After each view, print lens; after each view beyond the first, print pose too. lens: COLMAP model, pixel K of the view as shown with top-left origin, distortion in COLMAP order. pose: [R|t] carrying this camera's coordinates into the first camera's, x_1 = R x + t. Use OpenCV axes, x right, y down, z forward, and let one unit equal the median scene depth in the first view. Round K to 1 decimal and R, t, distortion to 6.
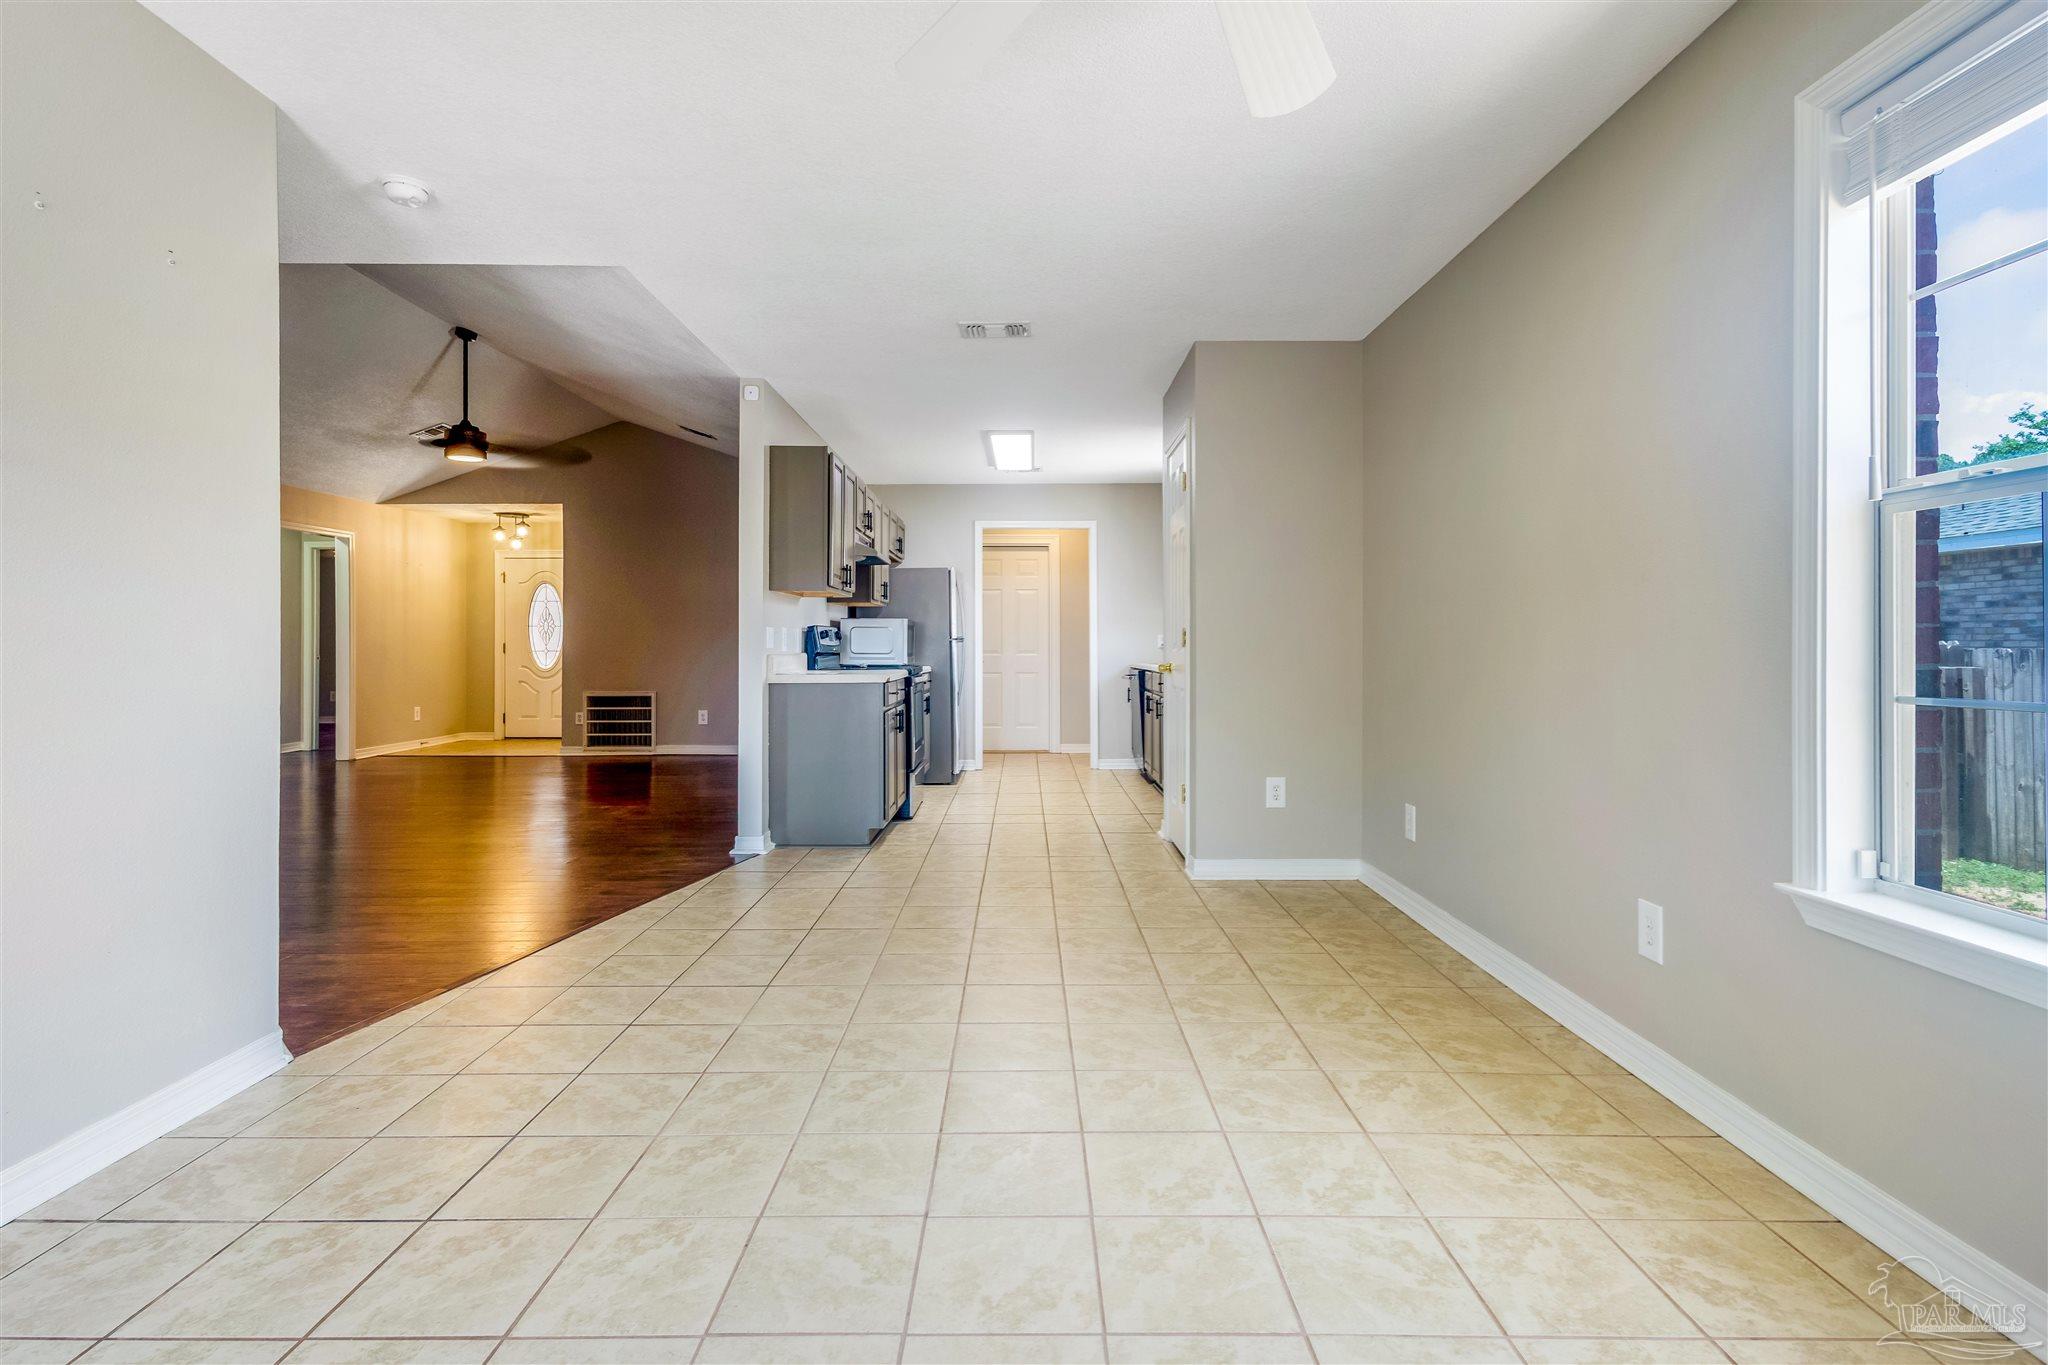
lens RADIAL K [[976.1, 0, 1014.9], [0, 976.1, 641.4], [0, 0, 1]] dist [0.005915, -0.000771]
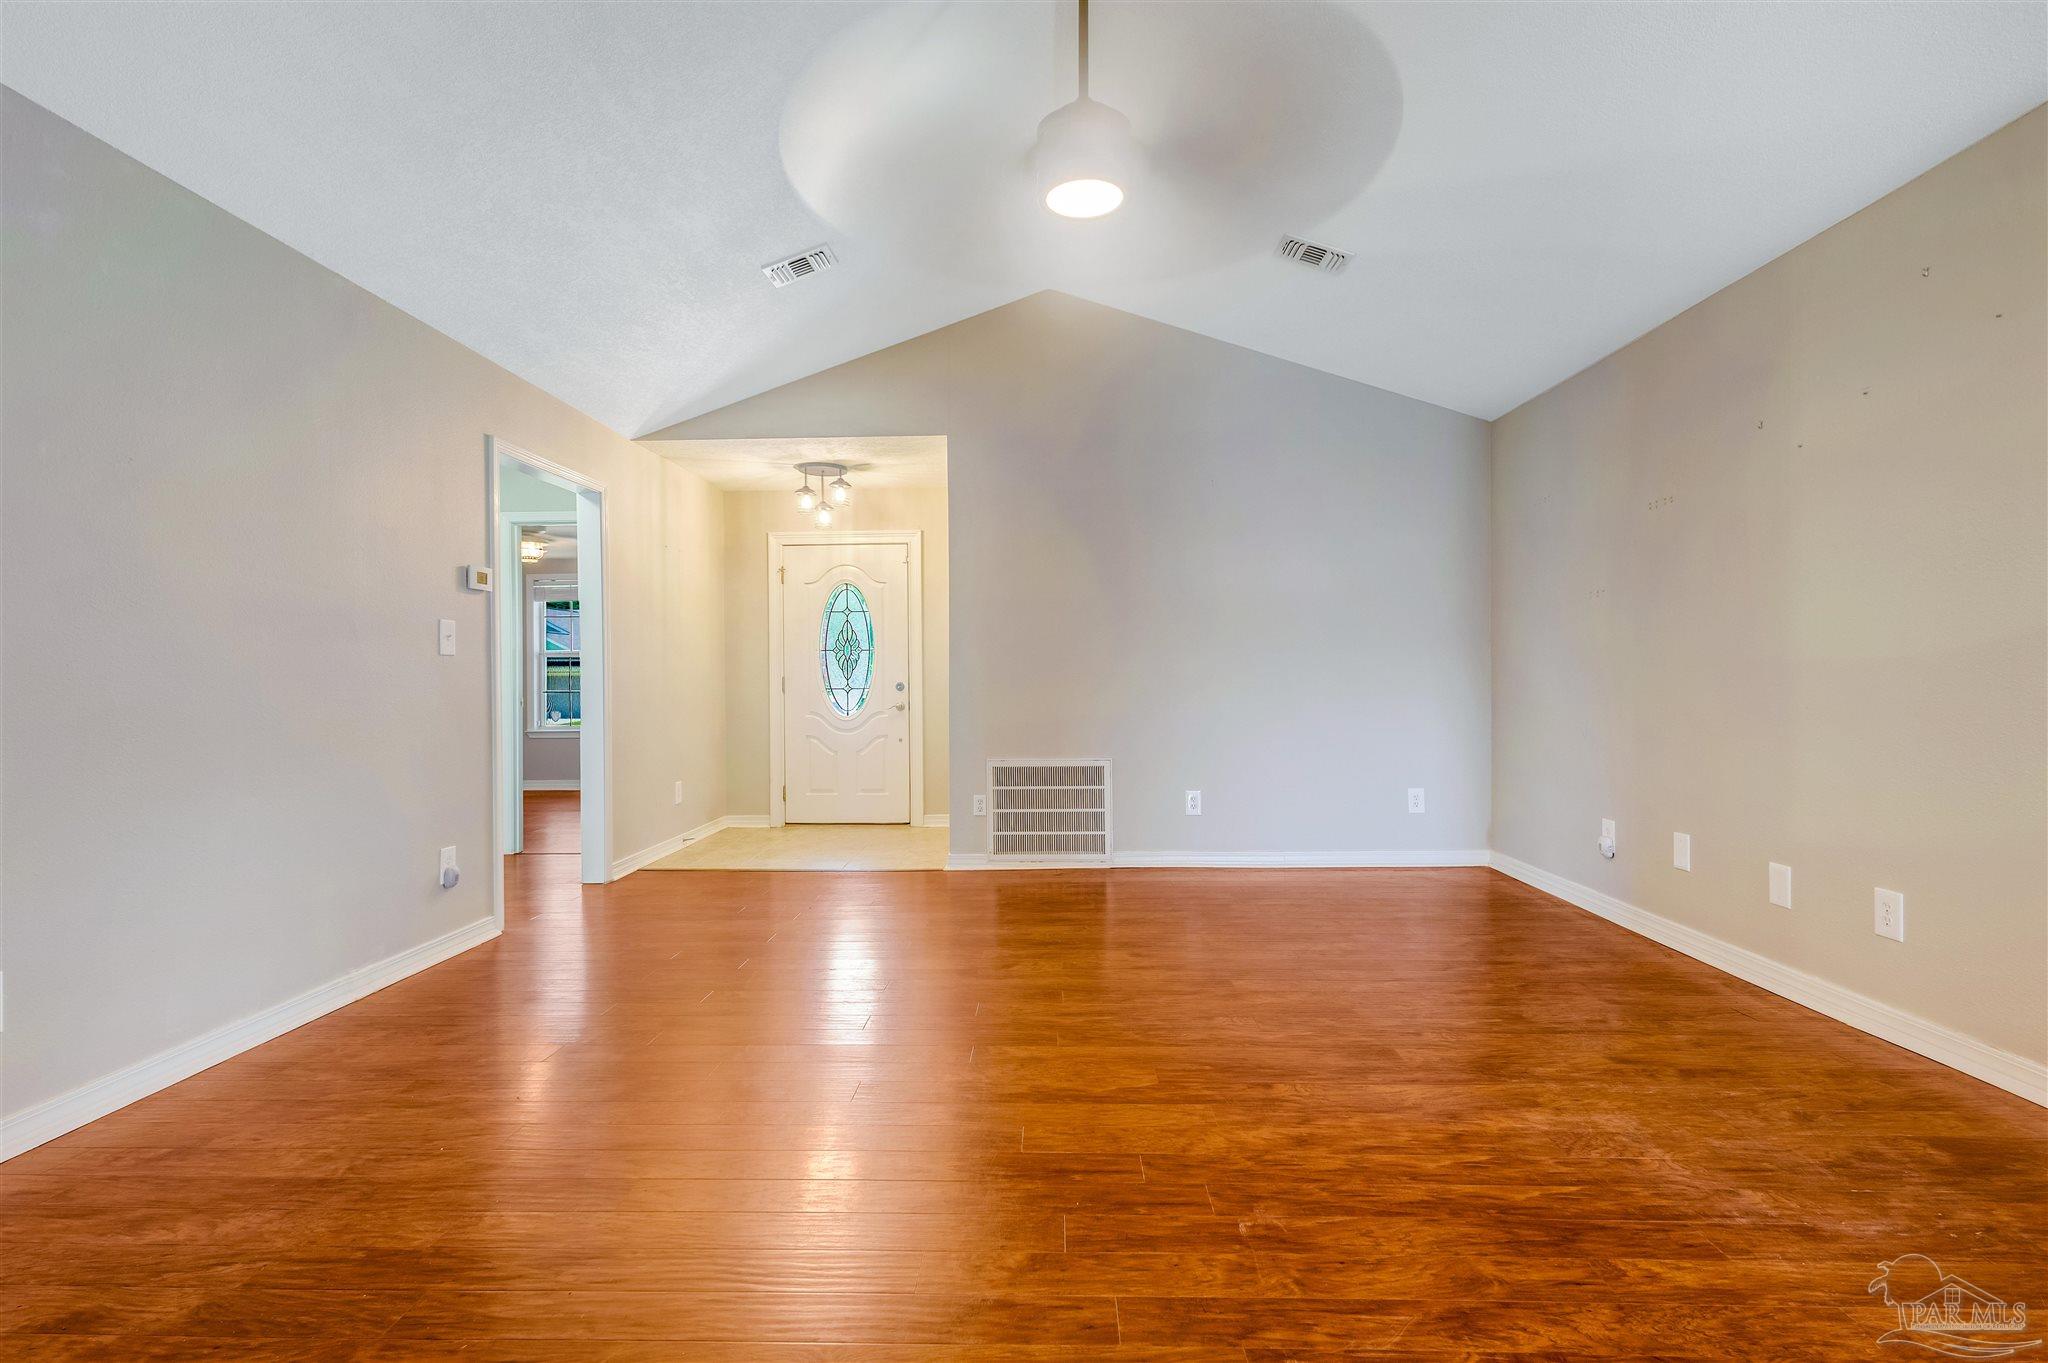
lens RADIAL K [[976.1, 0, 1035.6], [0, 976.1, 683.7], [0, 0, 1]] dist [0.005915, -0.000771]
pose [[0.999531, -0.003622, -0.030393, -0.391228], [0.003802, 0.999975, 0.005896, 0.003328], [0.030371, -0.006009, 0.999521, 0.418347]]
